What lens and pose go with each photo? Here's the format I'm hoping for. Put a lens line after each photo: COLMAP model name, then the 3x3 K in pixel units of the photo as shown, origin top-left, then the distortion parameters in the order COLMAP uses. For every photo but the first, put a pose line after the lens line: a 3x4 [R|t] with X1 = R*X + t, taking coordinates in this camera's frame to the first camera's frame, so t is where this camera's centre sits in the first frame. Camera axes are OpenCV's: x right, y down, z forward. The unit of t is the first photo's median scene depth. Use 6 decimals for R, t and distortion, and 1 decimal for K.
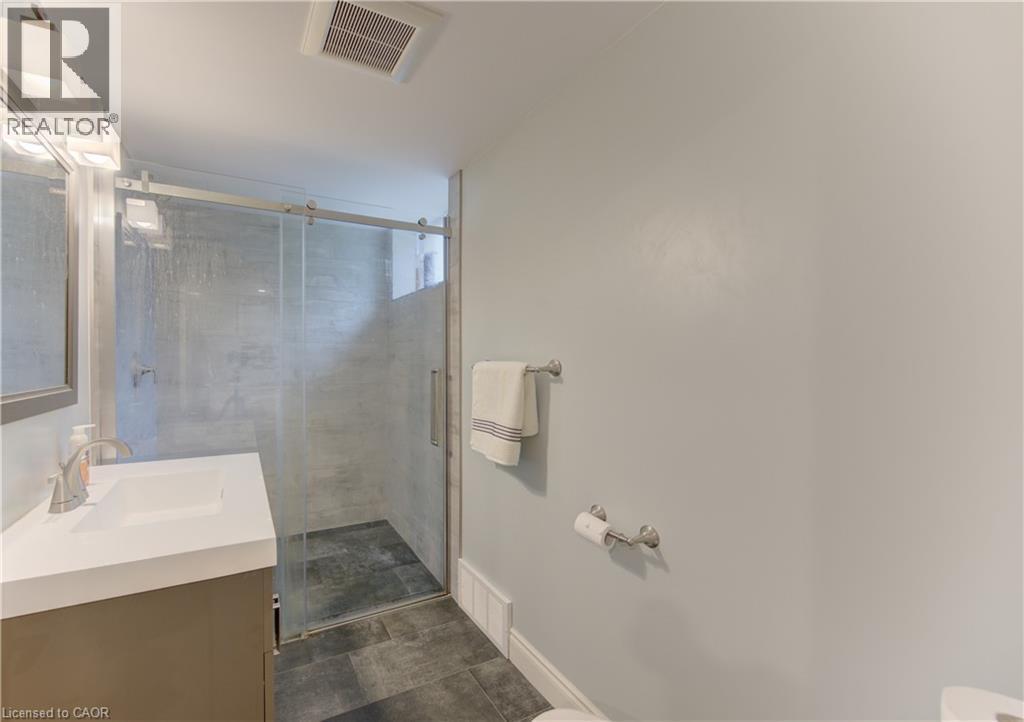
lens RADIAL K [[543.3, 0, 512.0], [0, 543.3, 361.0], [0, 0, 1]] dist [0.000516, 0.000022]
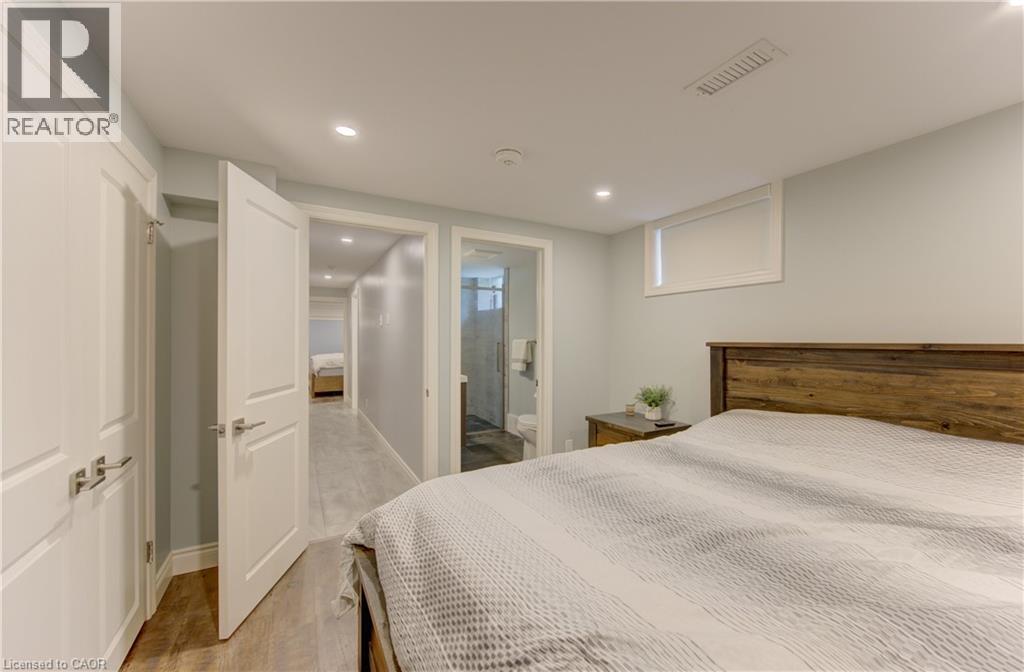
lens RADIAL K [[423.2, 0, 512.0], [0, 423.2, 336.0], [0, 0, 1]] dist [-0.000622, -0.000050]
pose [[0.995368, -0.001085, -0.096131, 0.117175], [0.000512, 0.999982, -0.005985, -0.002116], [0.096136, 0.005908, 0.995351, -1.019559]]
